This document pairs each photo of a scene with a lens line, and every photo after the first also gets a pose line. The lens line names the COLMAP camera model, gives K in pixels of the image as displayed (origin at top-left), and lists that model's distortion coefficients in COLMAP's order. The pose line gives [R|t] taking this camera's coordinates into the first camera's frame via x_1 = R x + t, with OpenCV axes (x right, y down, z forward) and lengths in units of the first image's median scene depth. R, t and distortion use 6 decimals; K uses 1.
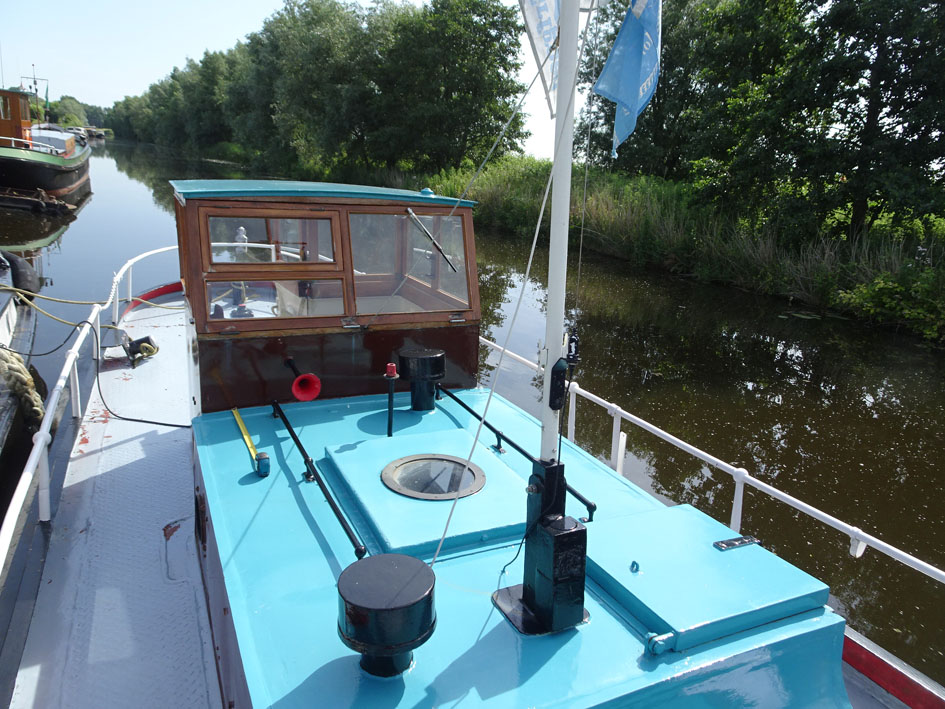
lens RADIAL K [[673.5, 0, 463.3], [0, 673.5, 351.4], [0, 0, 1]] dist [0.013060, -0.000479]
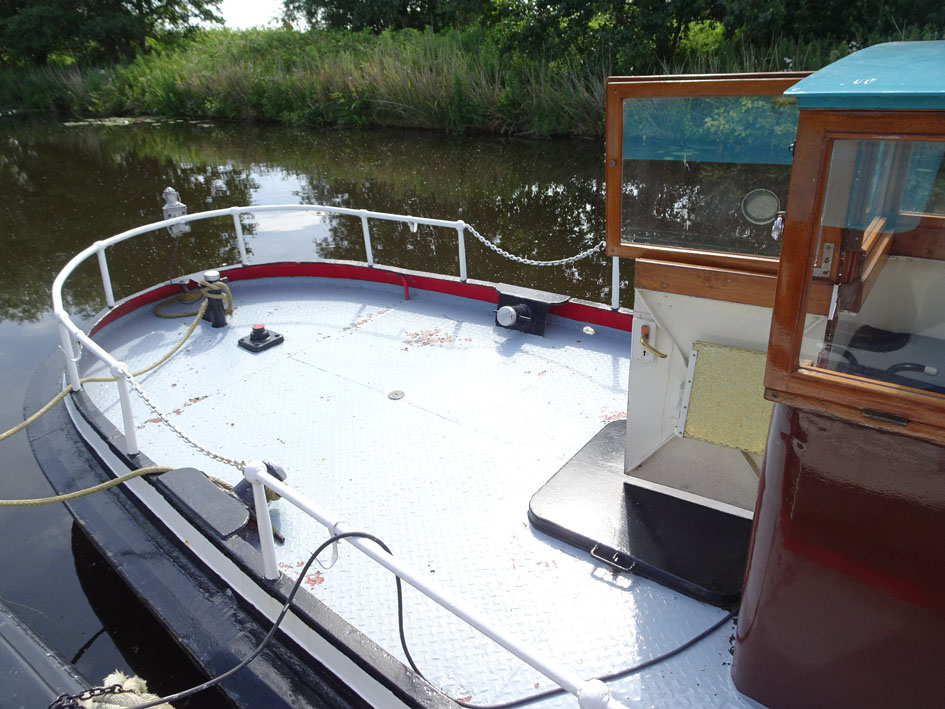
lens RADIAL K [[673.5, 0, 470.5], [0, 673.5, 352.3], [0, 0, 1]] dist [0.013060, -0.000479]
pose [[0.880146, -0.305432, 0.363392, -0.080986], [0.235736, 0.945677, 0.223884, -0.028199], [-0.412033, -0.111386, 0.904335, 0.087726]]
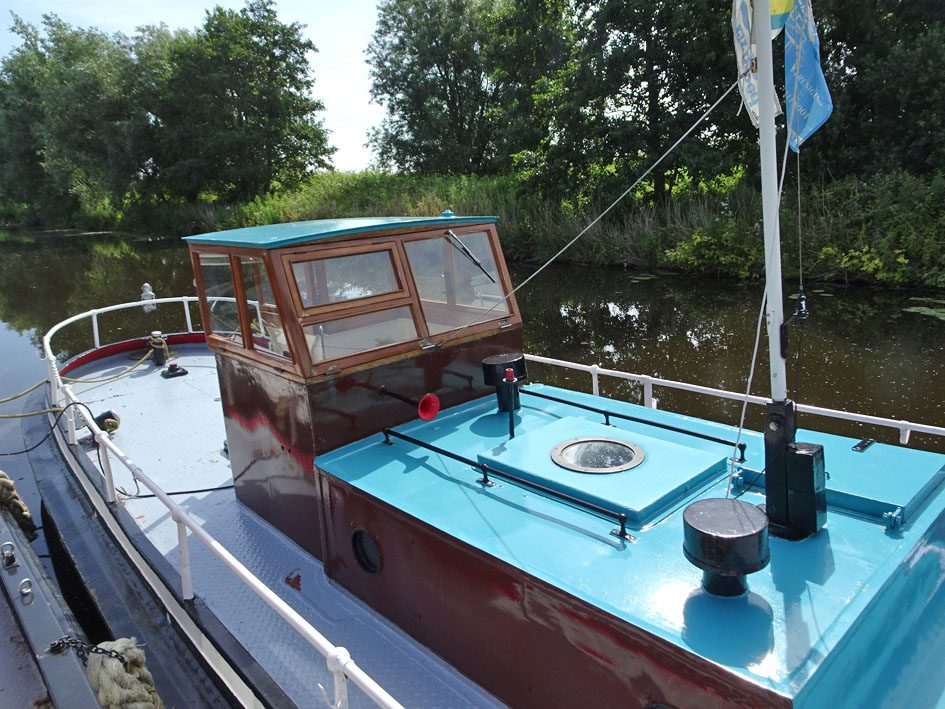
lens RADIAL K [[673.5, 0, 463.9], [0, 673.5, 349.1], [0, 0, 1]] dist [0.013060, -0.000479]
pose [[0.947294, -0.196717, 0.252857, -0.036832], [0.201079, 0.979536, 0.008741, -0.002774], [-0.249402, 0.042563, 0.967464, -0.002437]]
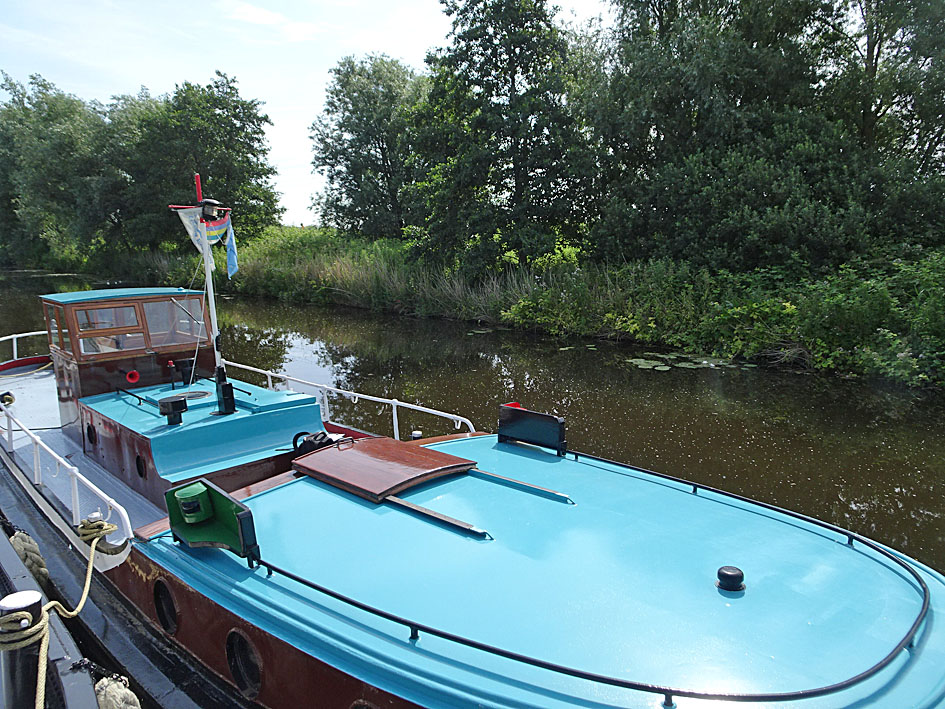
lens RADIAL K [[673.5, 0, 465.8], [0, 673.5, 349.3], [0, 0, 1]] dist [0.013060, -0.000479]
pose [[0.943340, -0.143610, 0.299142, 0.015887], [0.168697, 0.983861, -0.059657, 0.026458], [-0.285746, 0.106741, 0.952342, -0.143800]]
